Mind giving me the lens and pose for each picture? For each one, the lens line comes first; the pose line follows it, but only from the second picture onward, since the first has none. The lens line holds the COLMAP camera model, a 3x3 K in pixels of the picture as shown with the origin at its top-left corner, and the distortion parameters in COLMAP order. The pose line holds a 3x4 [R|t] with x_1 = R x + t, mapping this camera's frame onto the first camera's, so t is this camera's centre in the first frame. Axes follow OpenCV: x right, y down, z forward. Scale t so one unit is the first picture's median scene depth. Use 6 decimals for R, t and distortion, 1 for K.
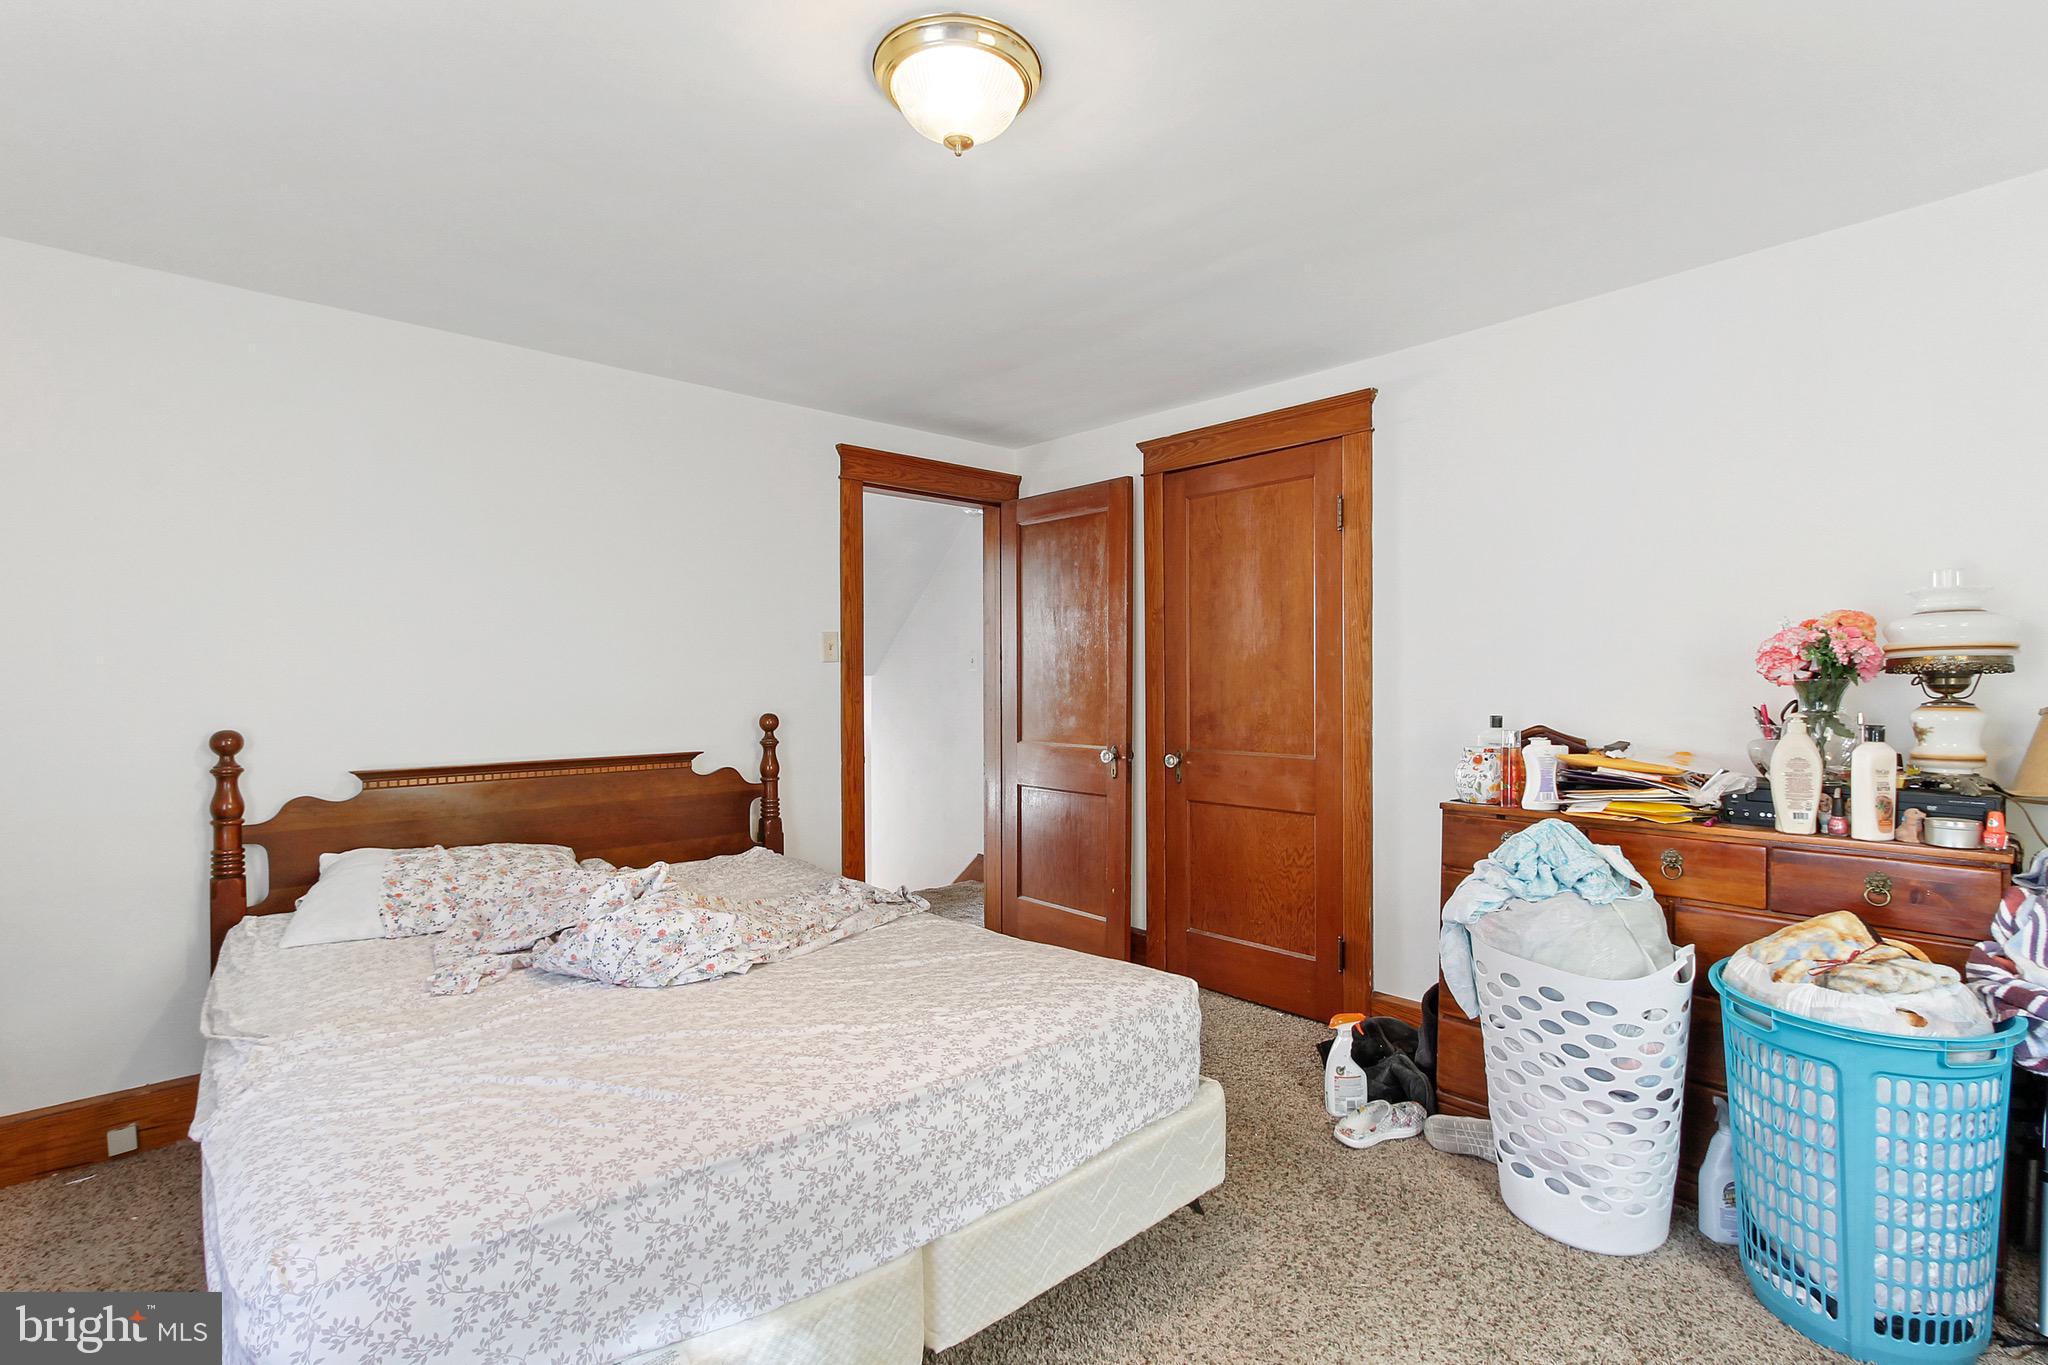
lens RADIAL K [[955.2, 0, 1023.9], [0, 955.2, 685.4], [0, 0, 1]] dist [-0.001393, 0.001068]
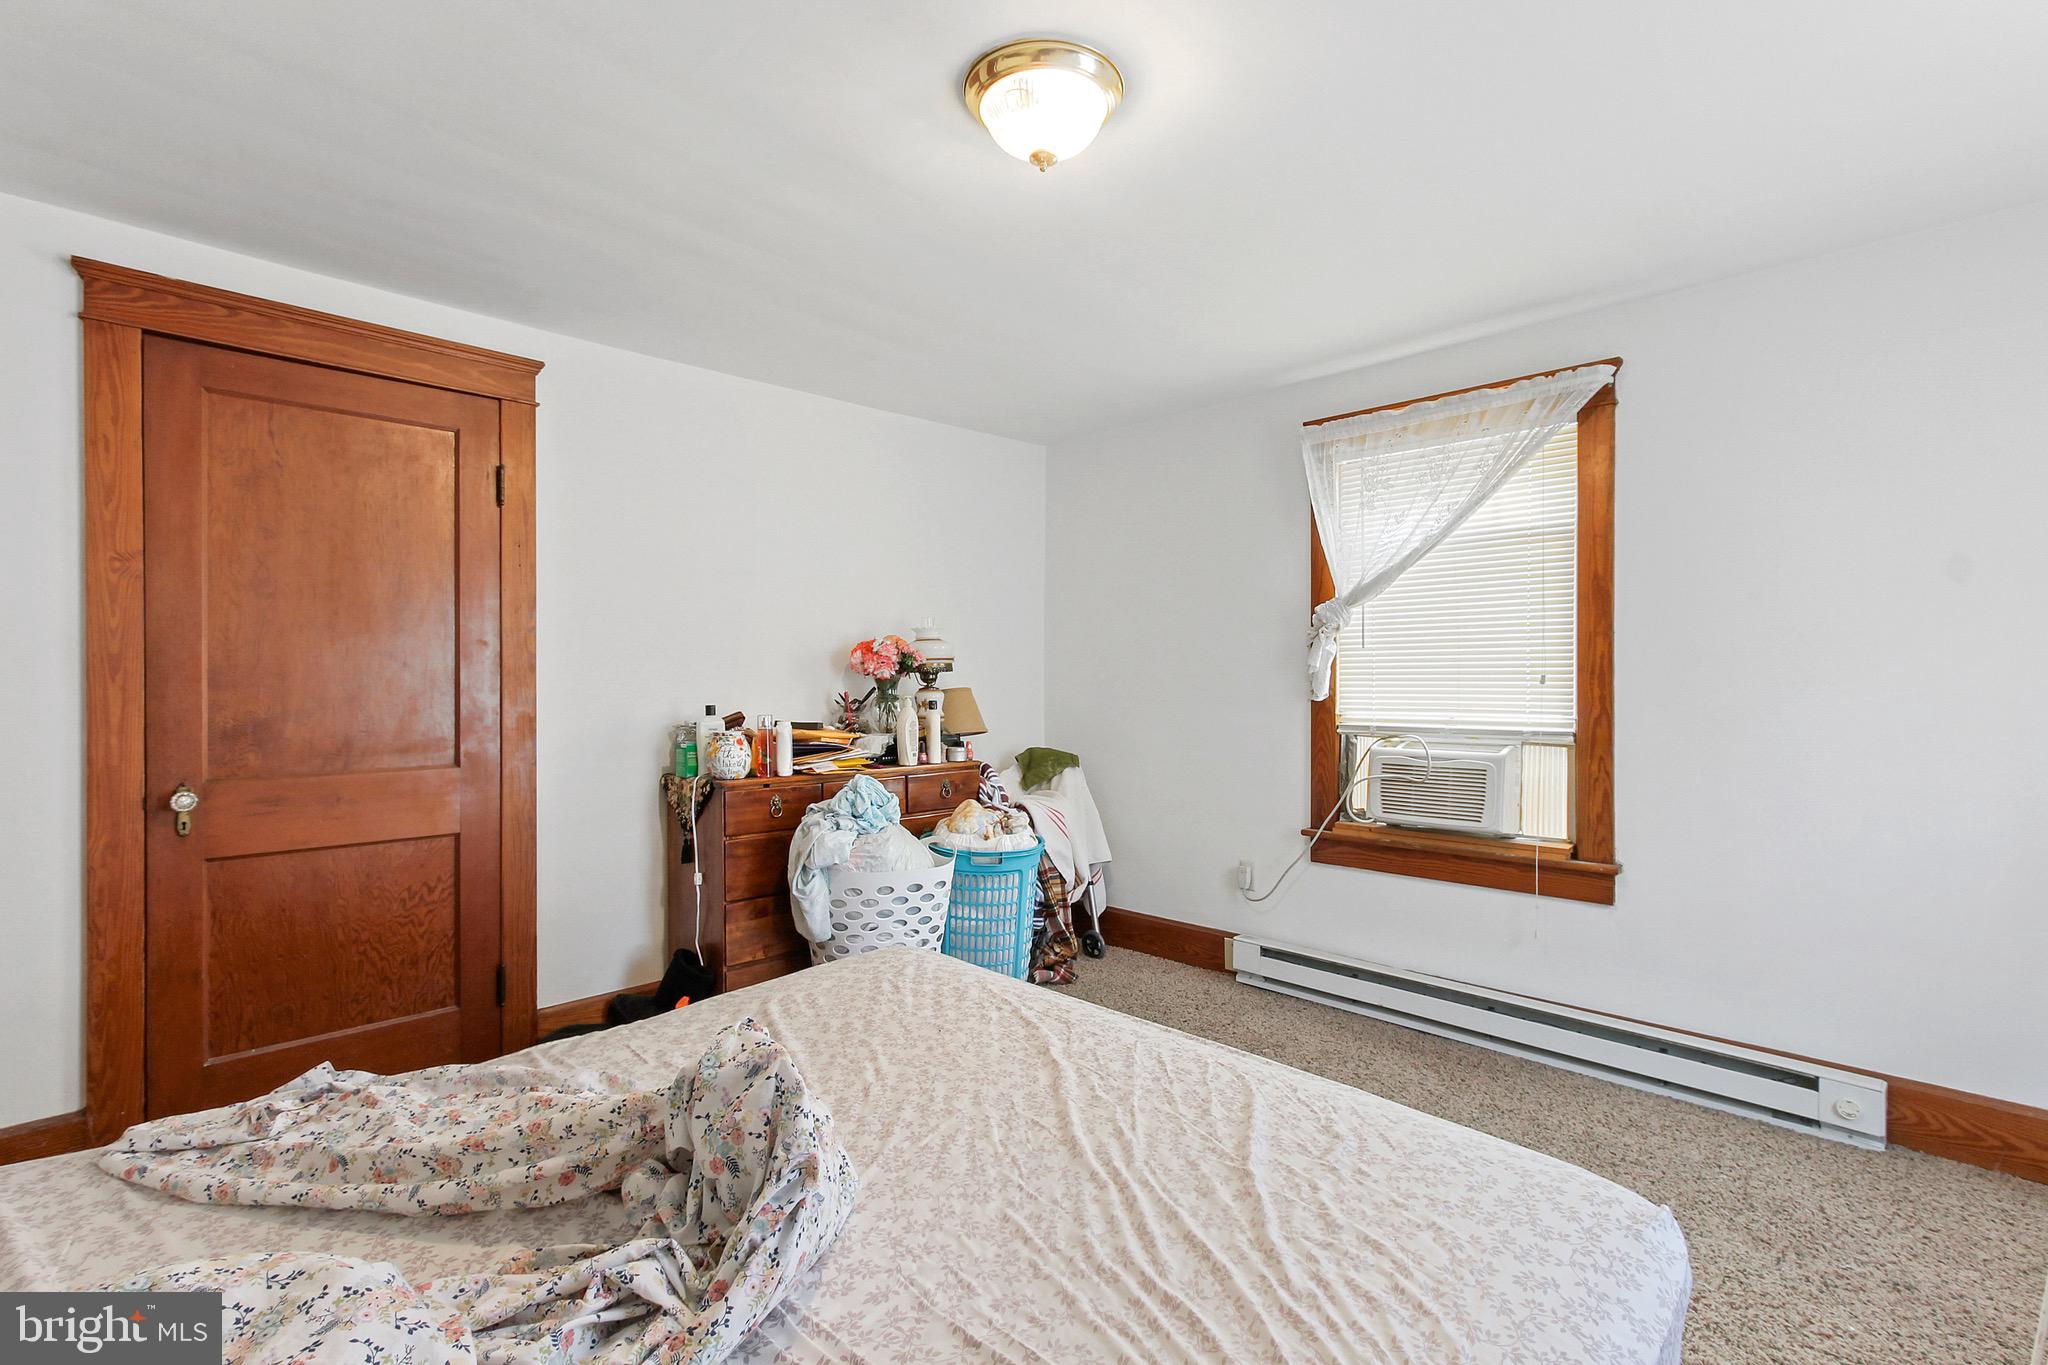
lens RADIAL K [[955.2, 0, 1027.1], [0, 955.2, 661.5], [0, 0, 1]] dist [-0.001393, 0.001068]
pose [[-0.056067, 0.021983, 0.998185, -0.830820], [0.005550, 0.999749, -0.021706, 0.007047], [-0.998412, 0.004323, -0.056175, 0.808650]]
